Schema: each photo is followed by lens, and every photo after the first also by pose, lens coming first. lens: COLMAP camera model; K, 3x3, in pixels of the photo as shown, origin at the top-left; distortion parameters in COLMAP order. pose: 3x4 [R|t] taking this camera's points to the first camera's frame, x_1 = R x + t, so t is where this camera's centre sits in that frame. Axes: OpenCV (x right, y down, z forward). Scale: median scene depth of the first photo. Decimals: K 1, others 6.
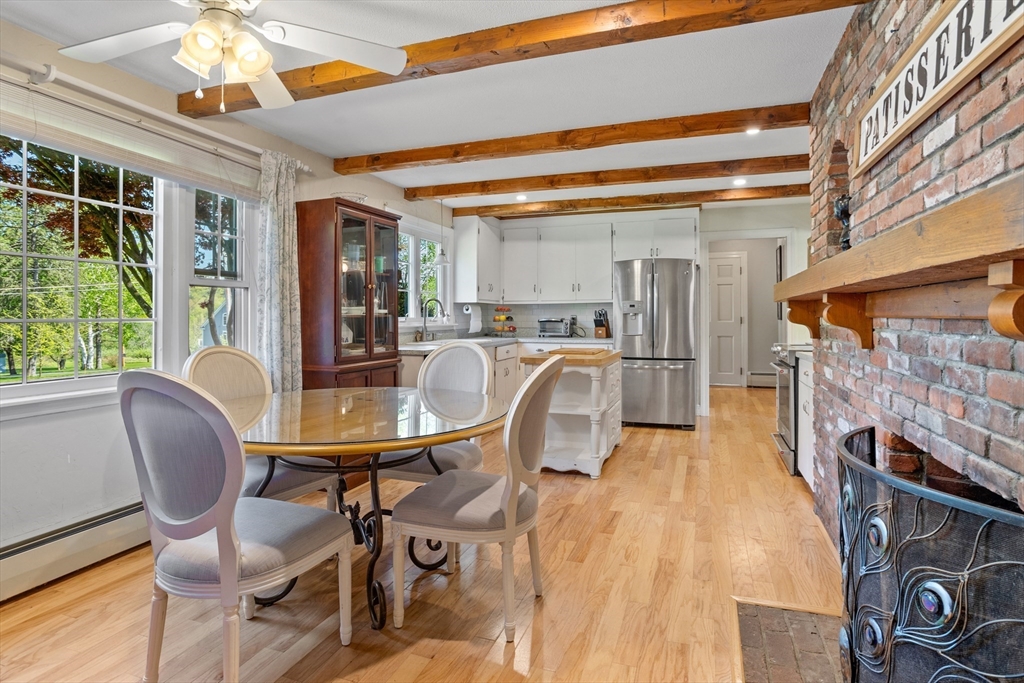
lens RADIAL K [[555.1, 0, 510.8], [0, 555.1, 318.3], [0, 0, 1]] dist [-0.043715, 0.032667]
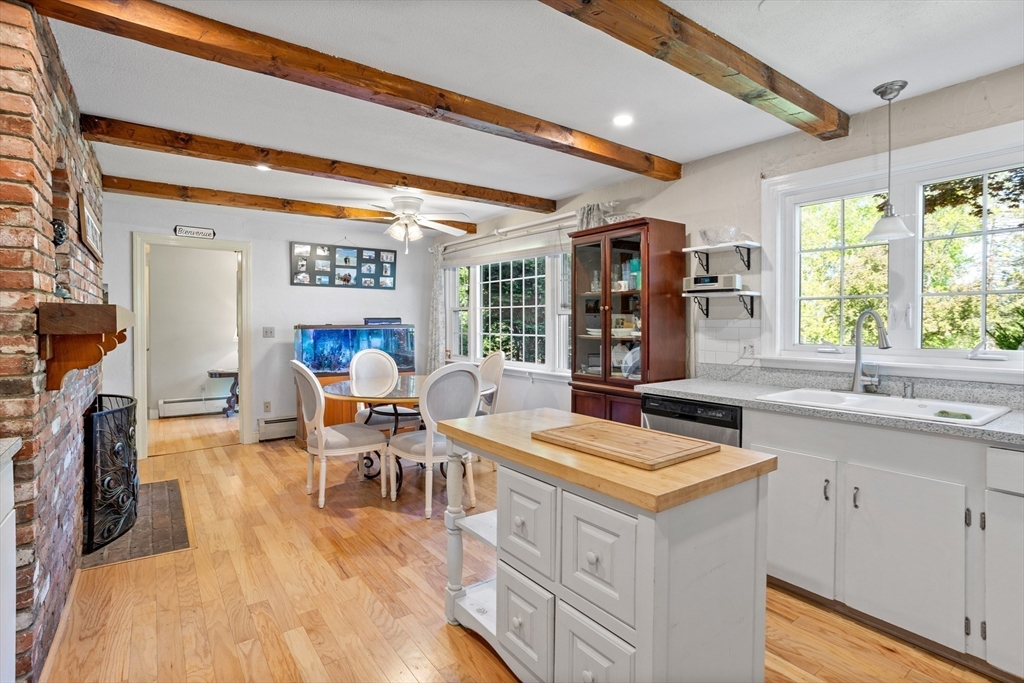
lens RADIAL K [[499.7, 0, 512.0], [0, 499.7, 328.9], [0, 0, 1]] dist [-0.059664, 0.048793]
pose [[-0.563361, 0.013601, -0.826099, 0.781287], [-0.002413, 0.999833, 0.018107, -0.051797], [0.826207, 0.012194, -0.563234, 1.905626]]
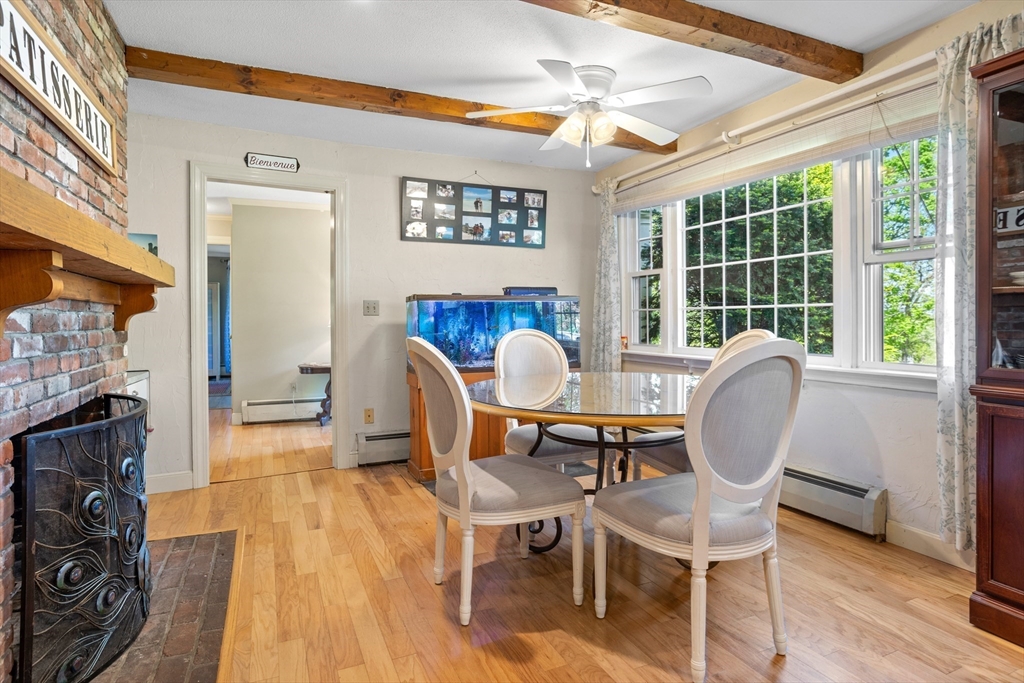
lens RADIAL K [[550.8, 0, 513.9], [0, 550.8, 323.6], [0, 0, 1]] dist [-0.045533, 0.032721]
pose [[-0.720700, 0.011055, -0.693159, 0.474906], [0.004068, 0.999923, 0.011718, 0.024209], [0.693235, 0.005625, -0.720690, 1.372059]]
